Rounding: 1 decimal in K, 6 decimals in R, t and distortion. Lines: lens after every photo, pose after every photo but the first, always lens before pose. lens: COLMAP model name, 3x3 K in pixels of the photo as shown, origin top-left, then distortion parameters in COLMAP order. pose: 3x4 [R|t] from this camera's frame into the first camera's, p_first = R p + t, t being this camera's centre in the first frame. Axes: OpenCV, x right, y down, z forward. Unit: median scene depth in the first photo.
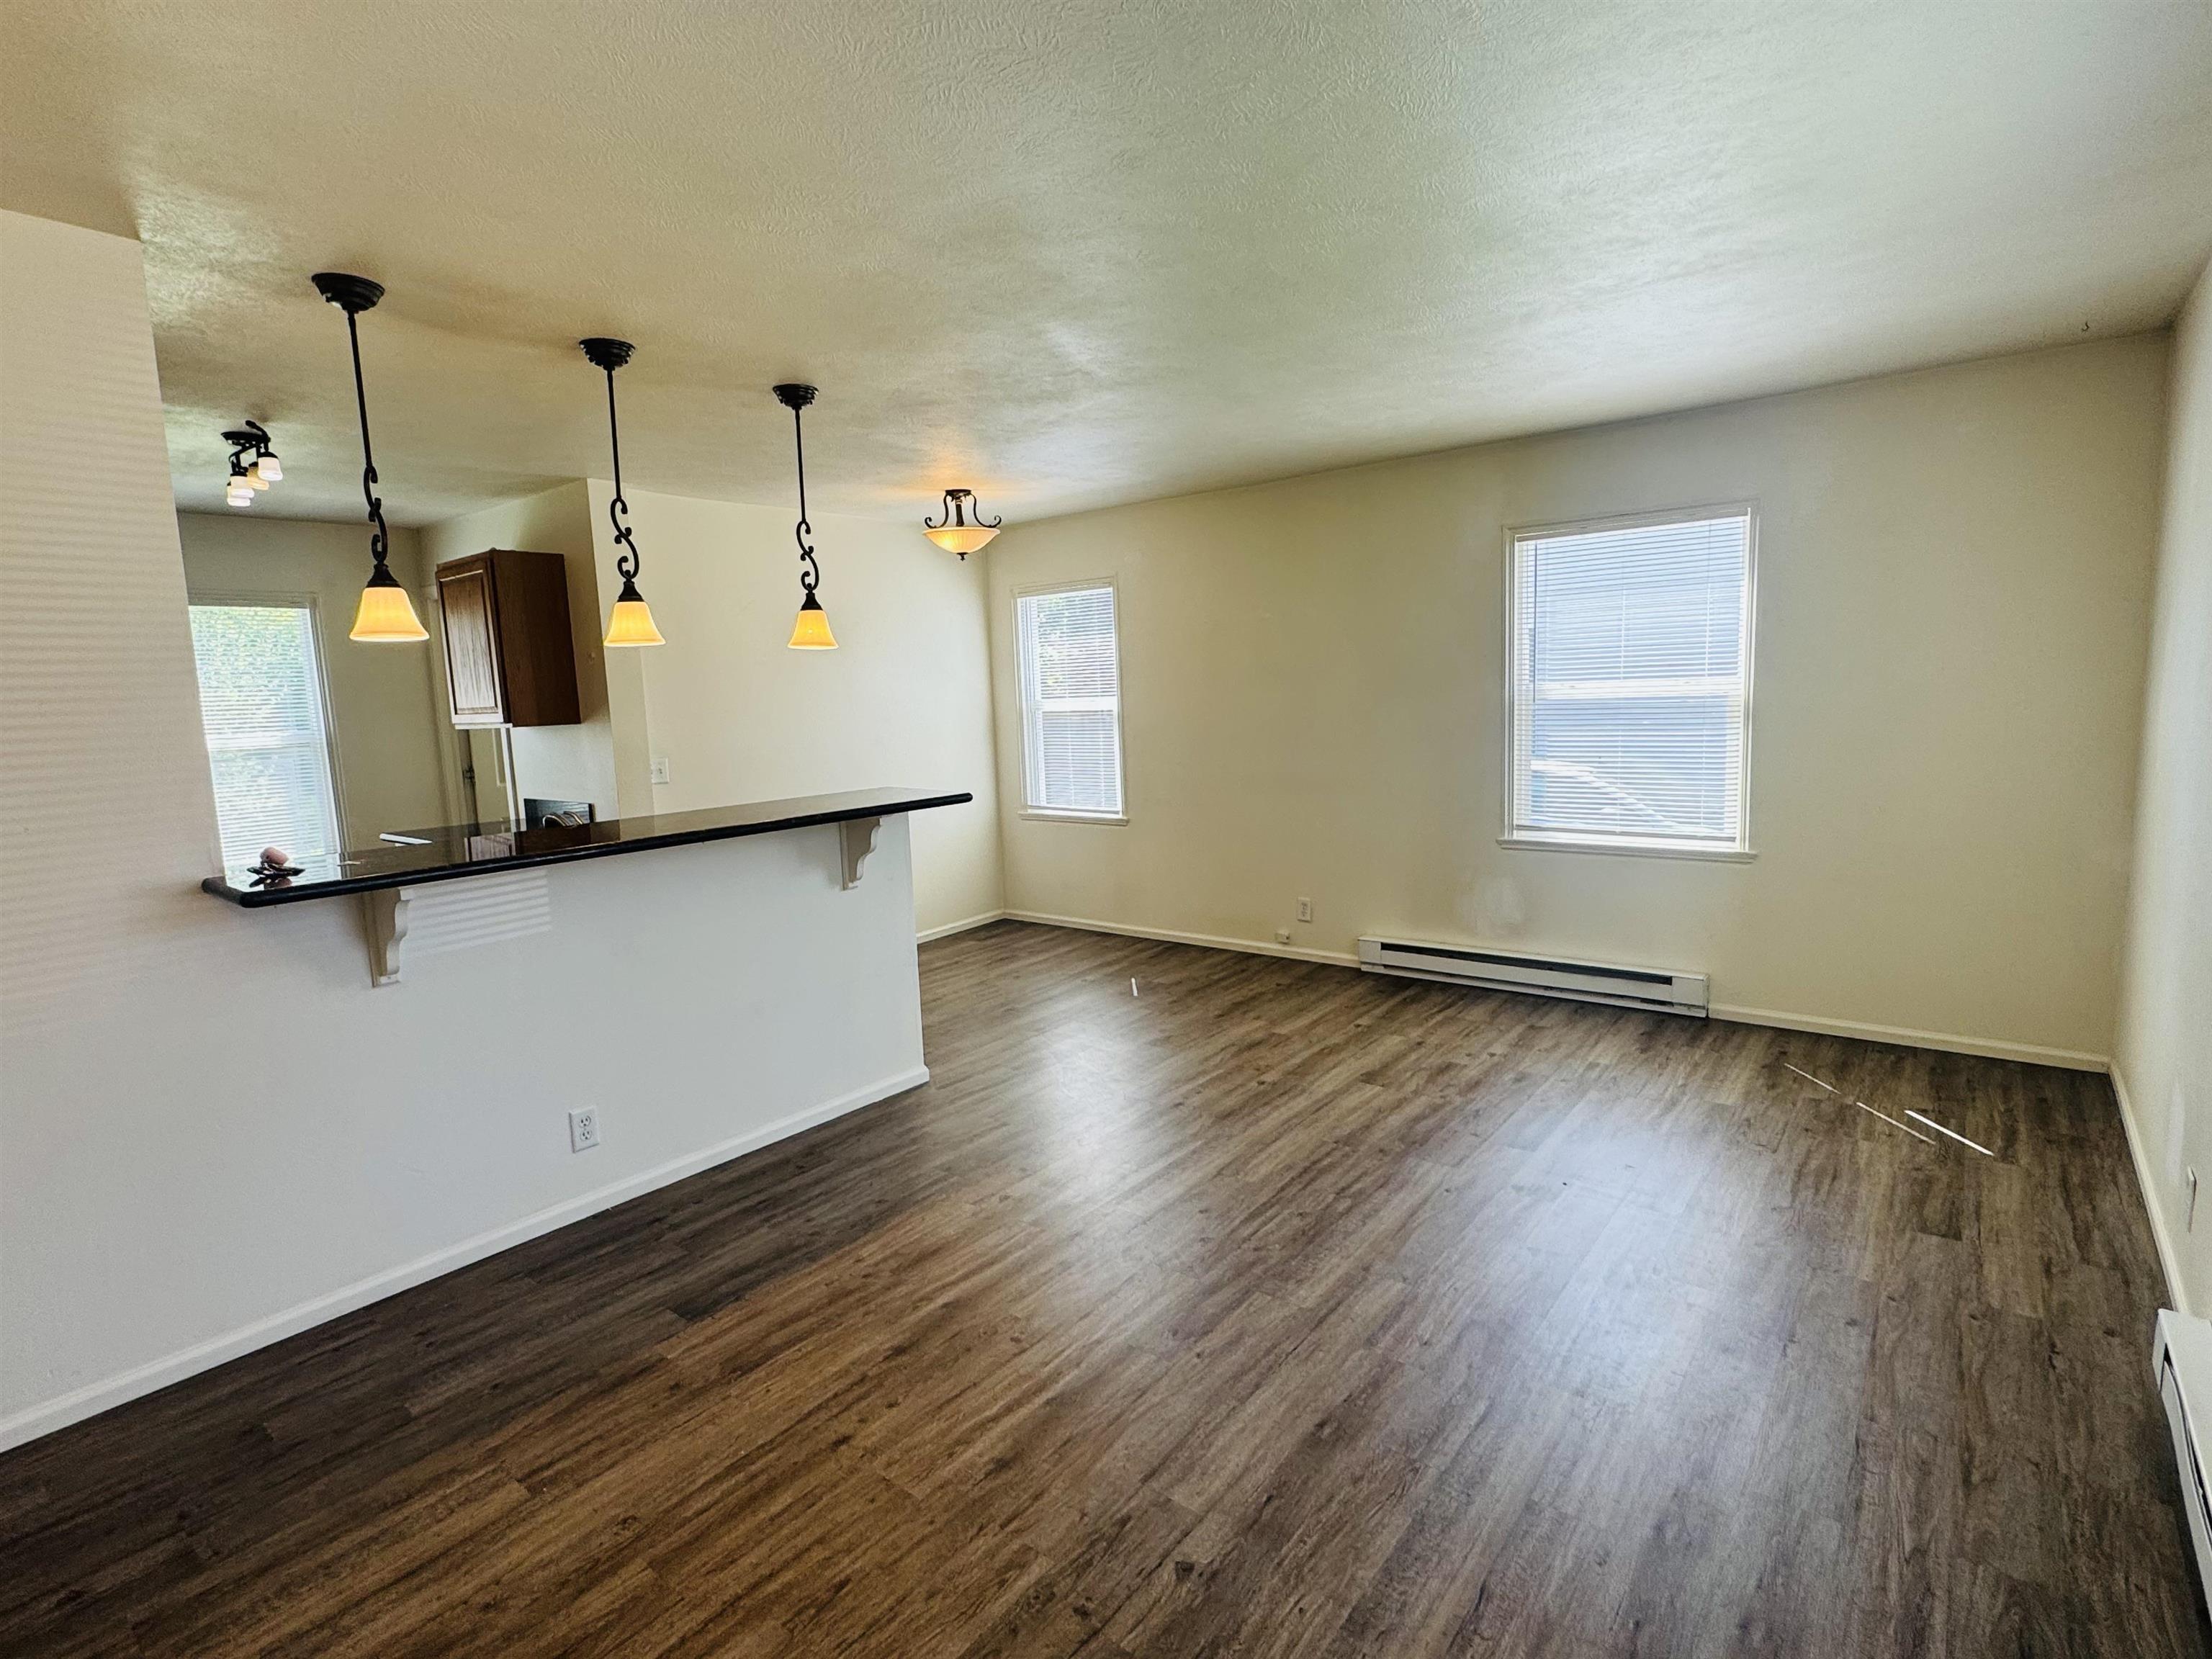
lens RADIAL K [[1067.2, 0, 1104.1], [0, 1067.2, 811.8], [0, 0, 1]] dist [0.001890, 0.000085]
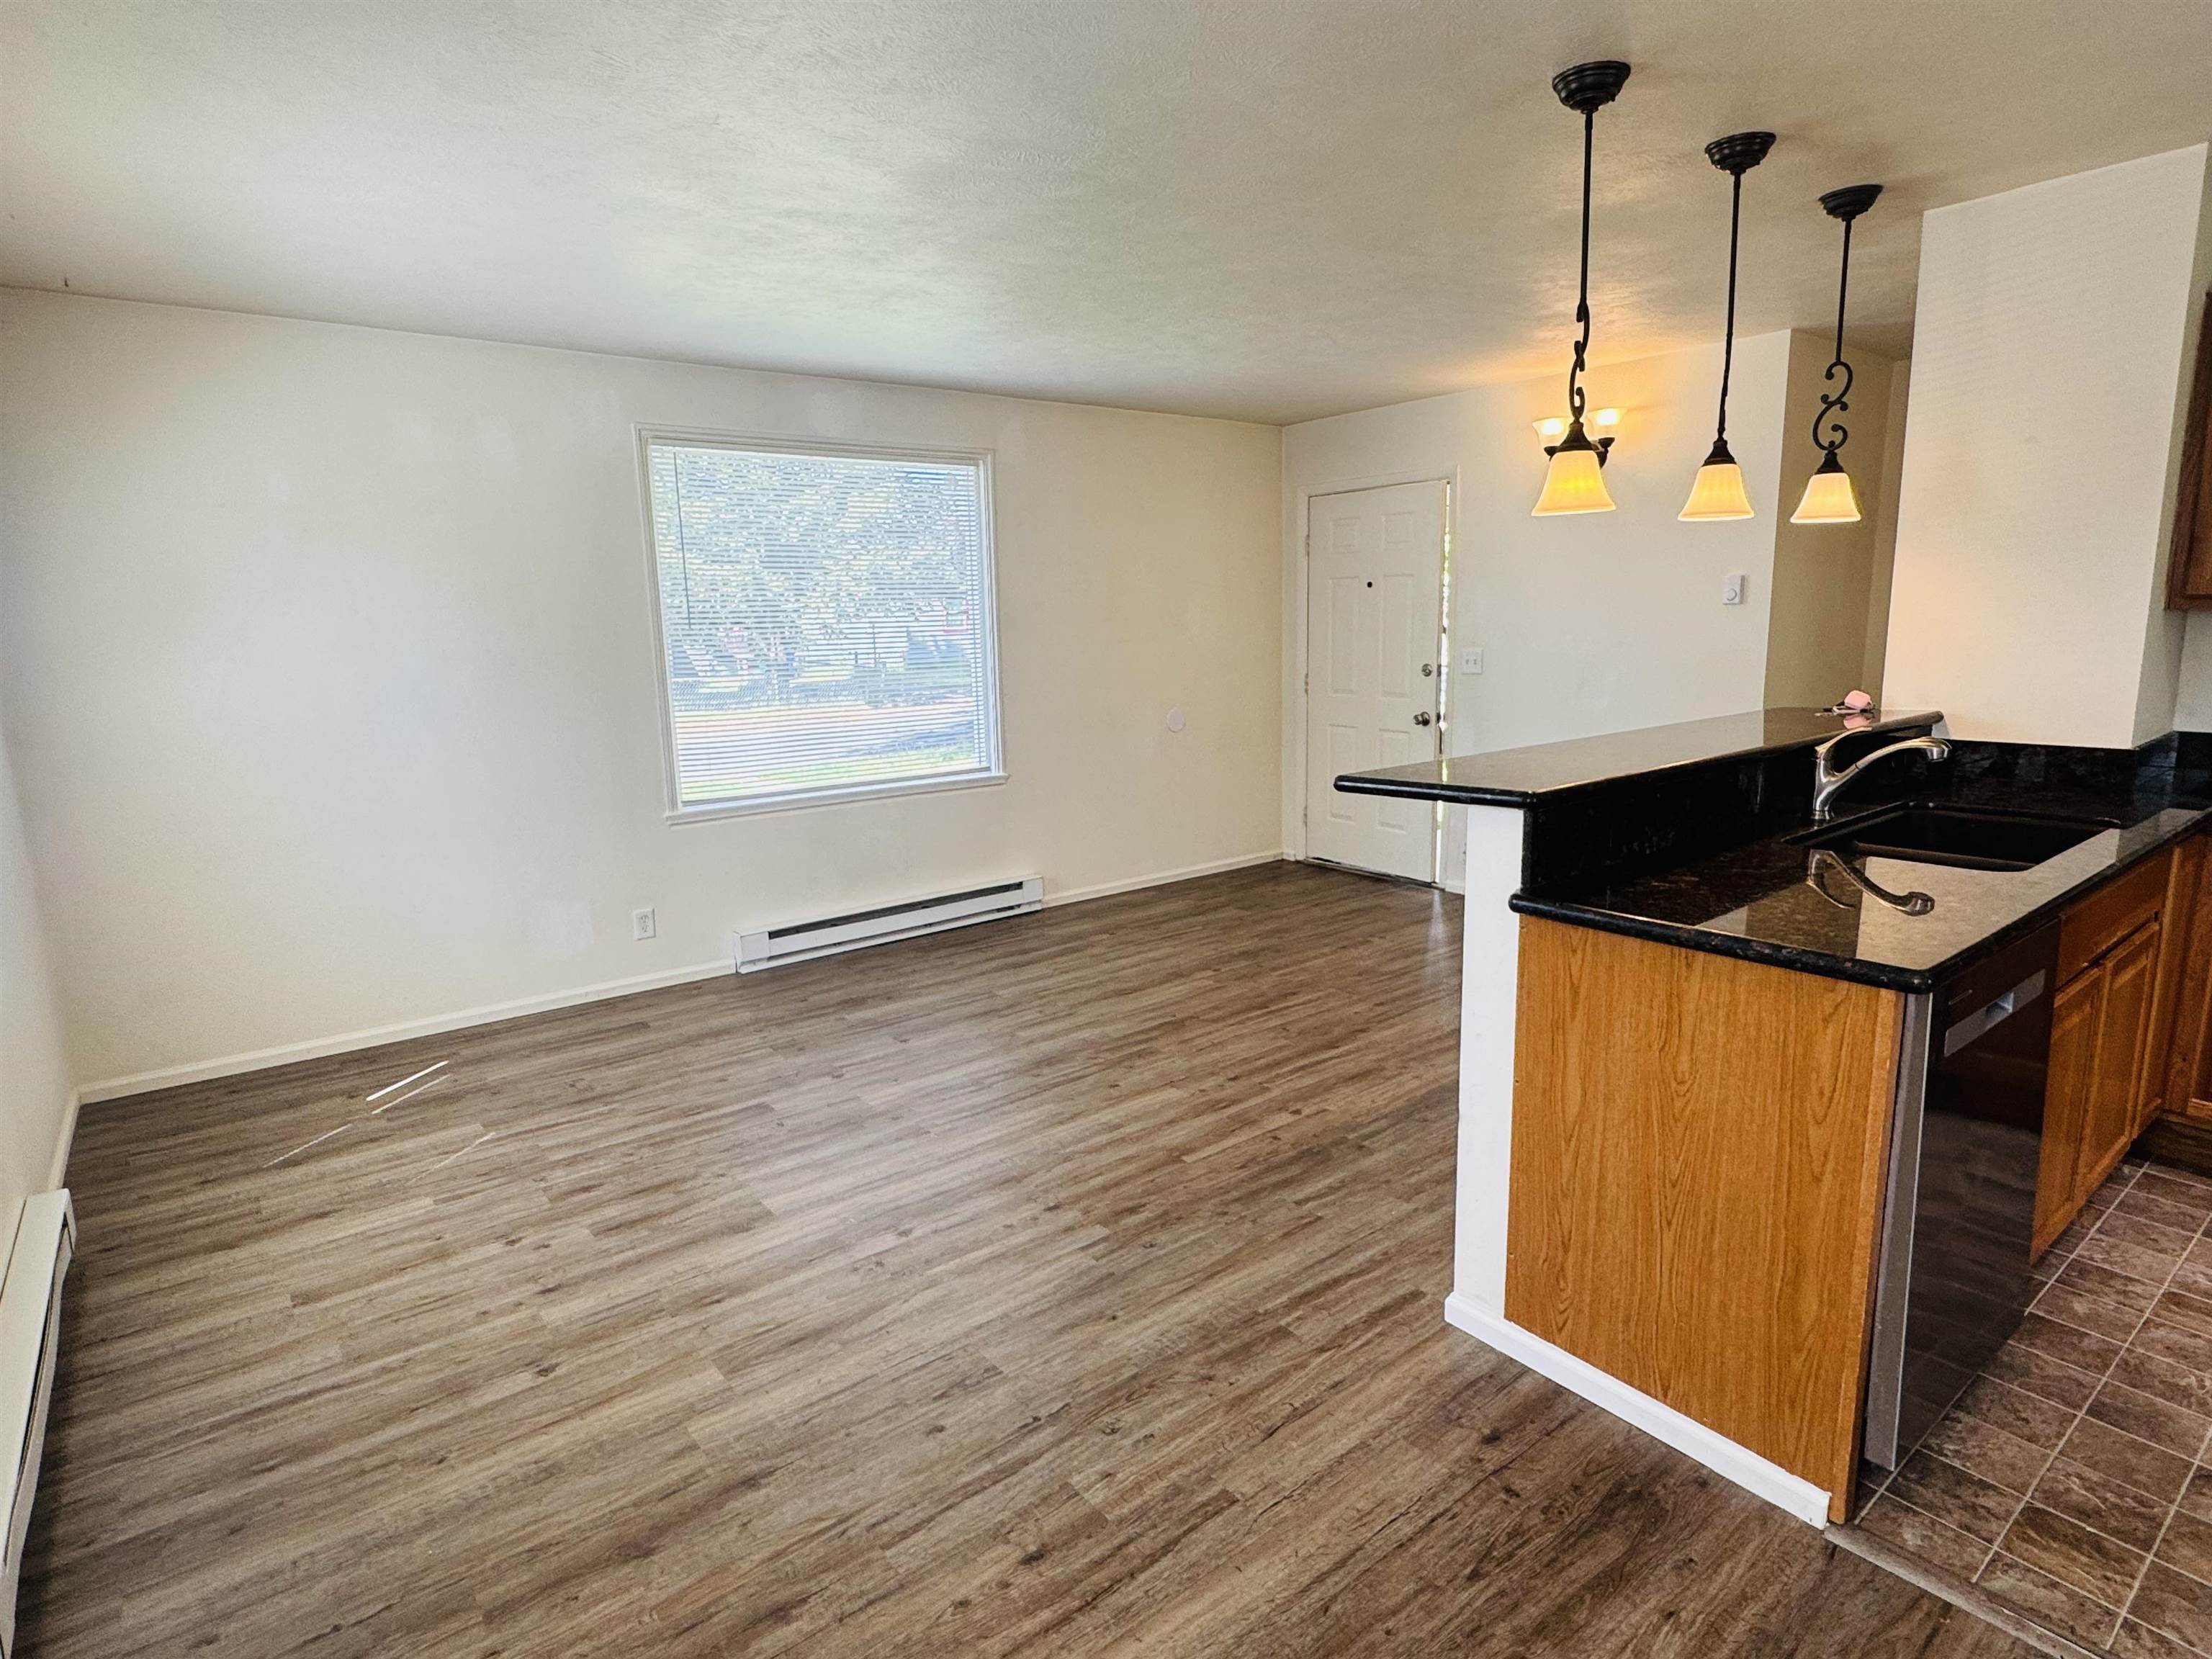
lens RADIAL K [[1182.2, 0, 1106.0], [0, 1182.2, 829.5], [0, 0, 1]] dist [0.003207, -0.000513]
pose [[-0.971342, 0.024049, 0.236467, -0.164216], [0.090965, 0.956740, 0.276358, -0.188055], [-0.219591, 0.289949, -0.931509, 1.743764]]
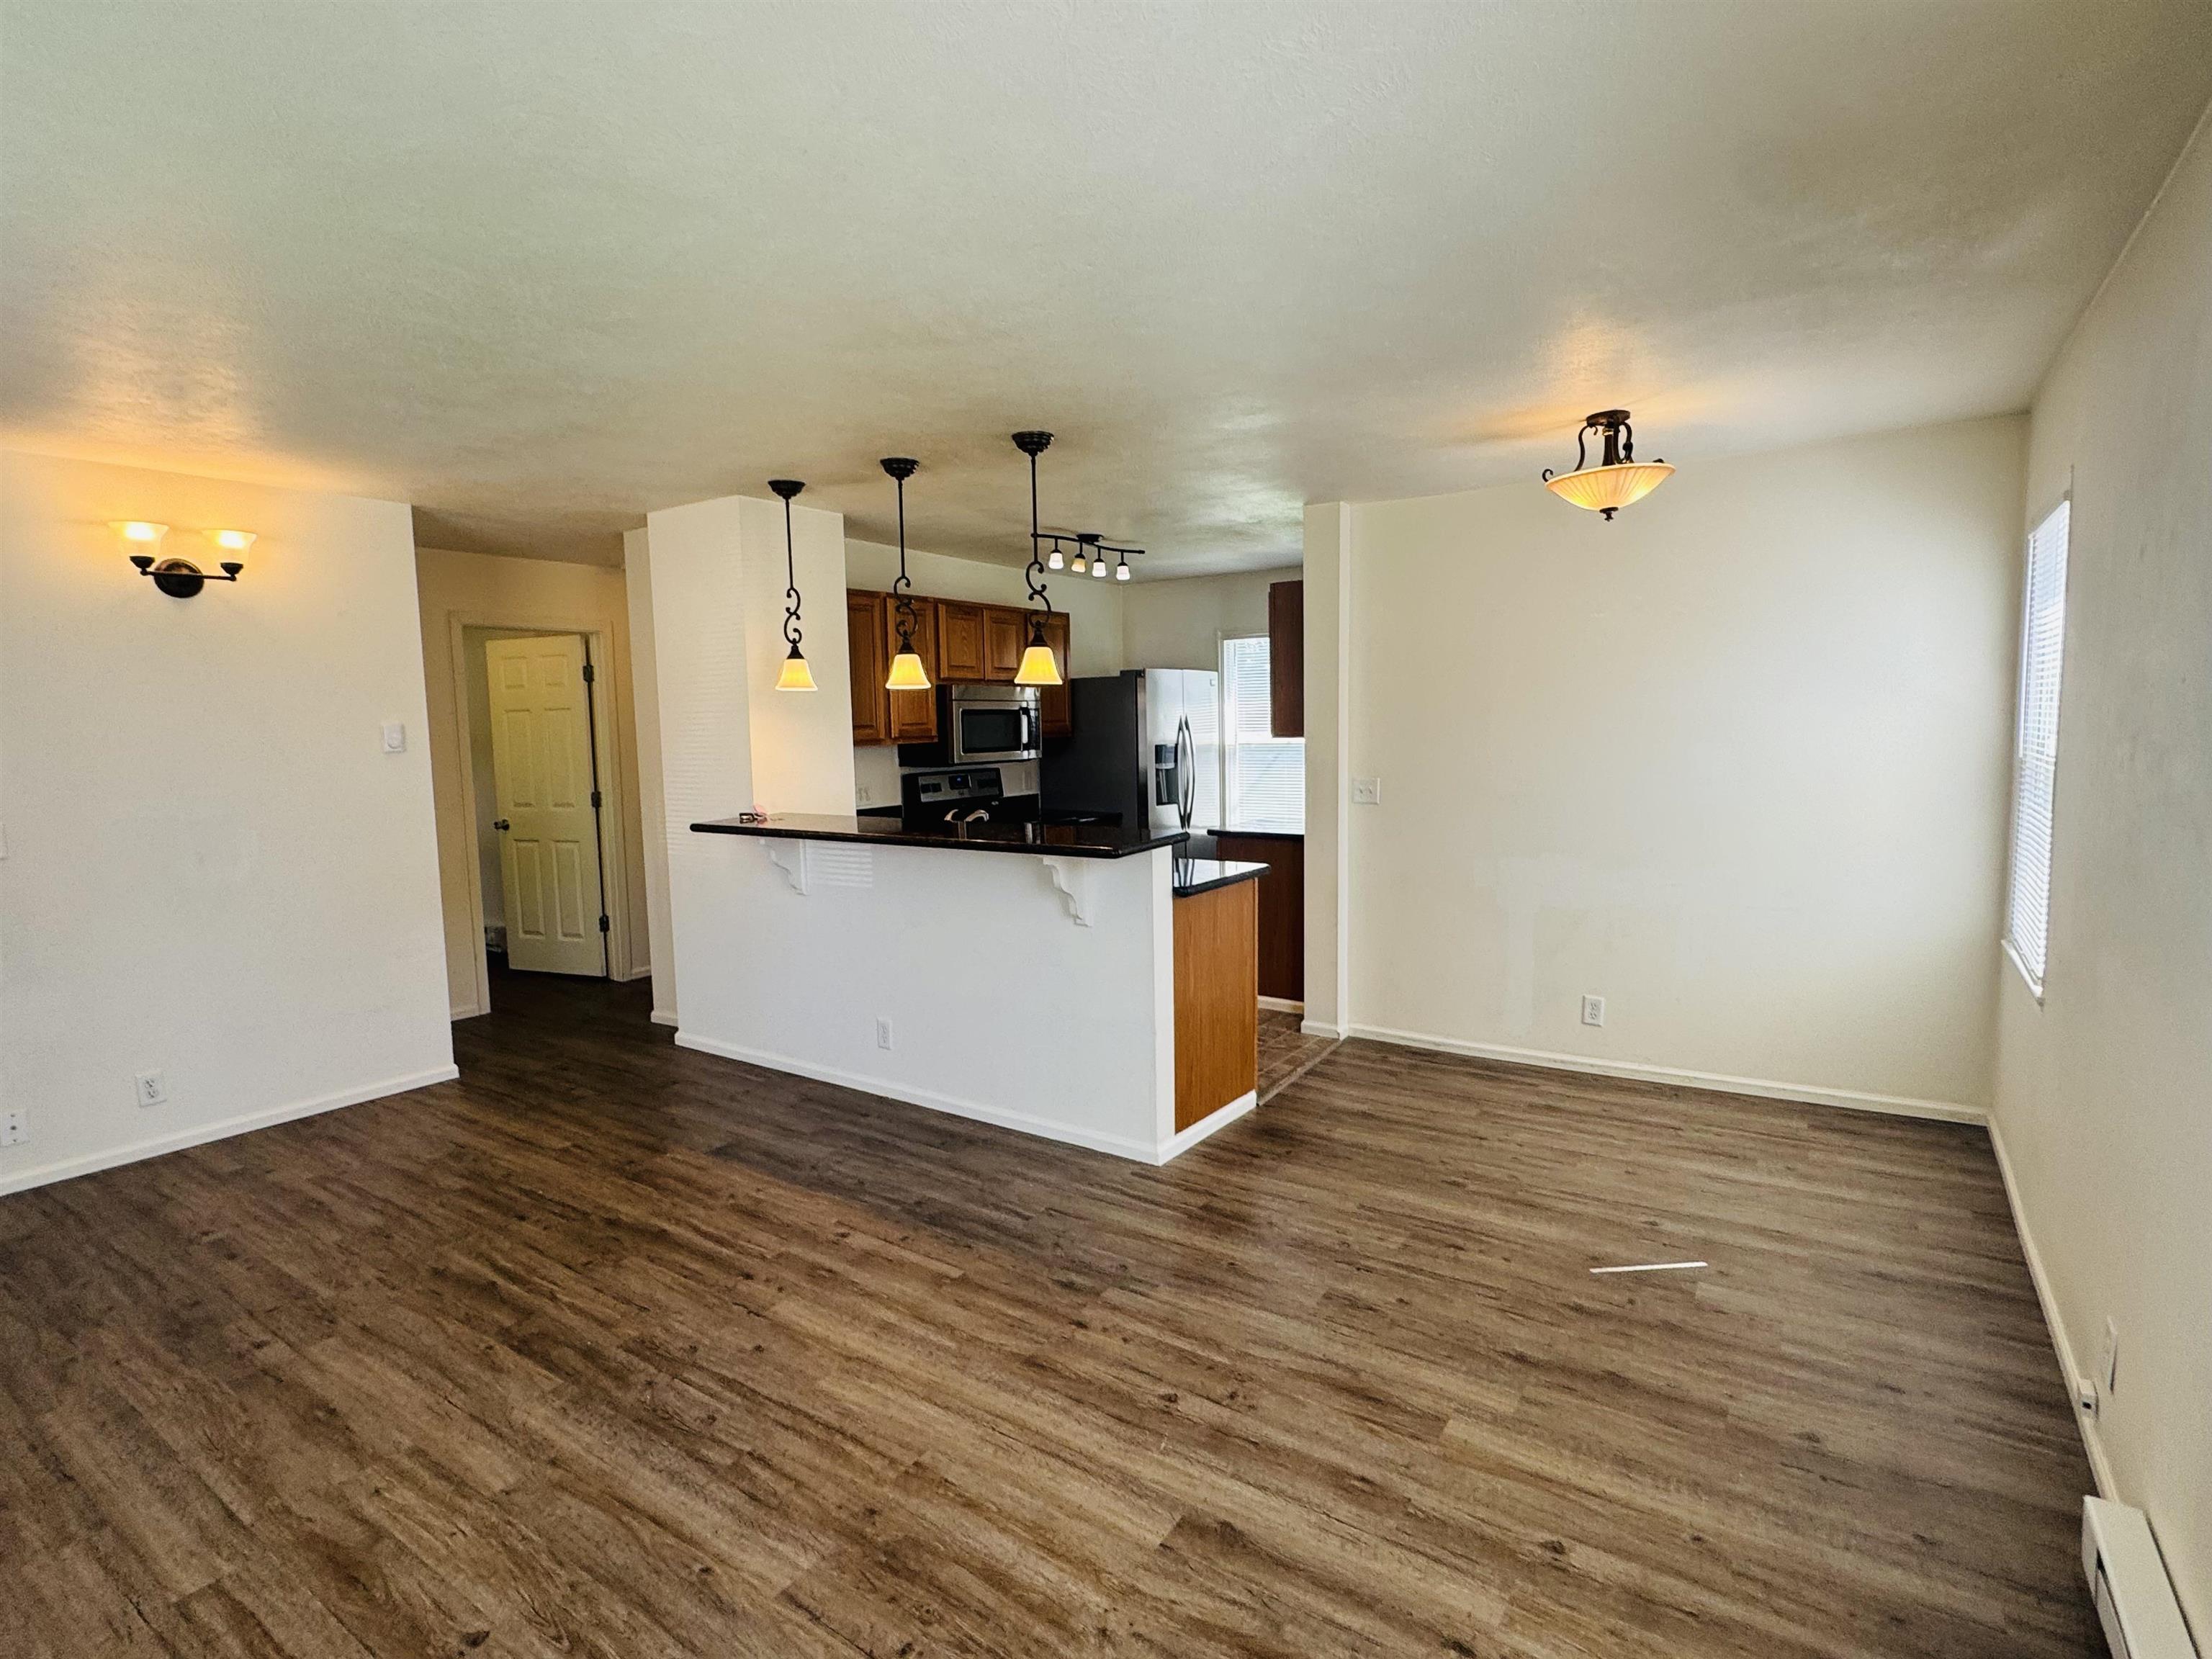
lens RADIAL K [[1096.0, 0, 1106.0], [0, 1096.0, 829.5], [0, 0, 1]] dist [-0.000400, -0.000102]
pose [[0.083178, 0.133976, -0.987488, 0.784223], [-0.096592, 0.987339, 0.125820, -0.148676], [0.991842, 0.084918, 0.095066, 0.973927]]
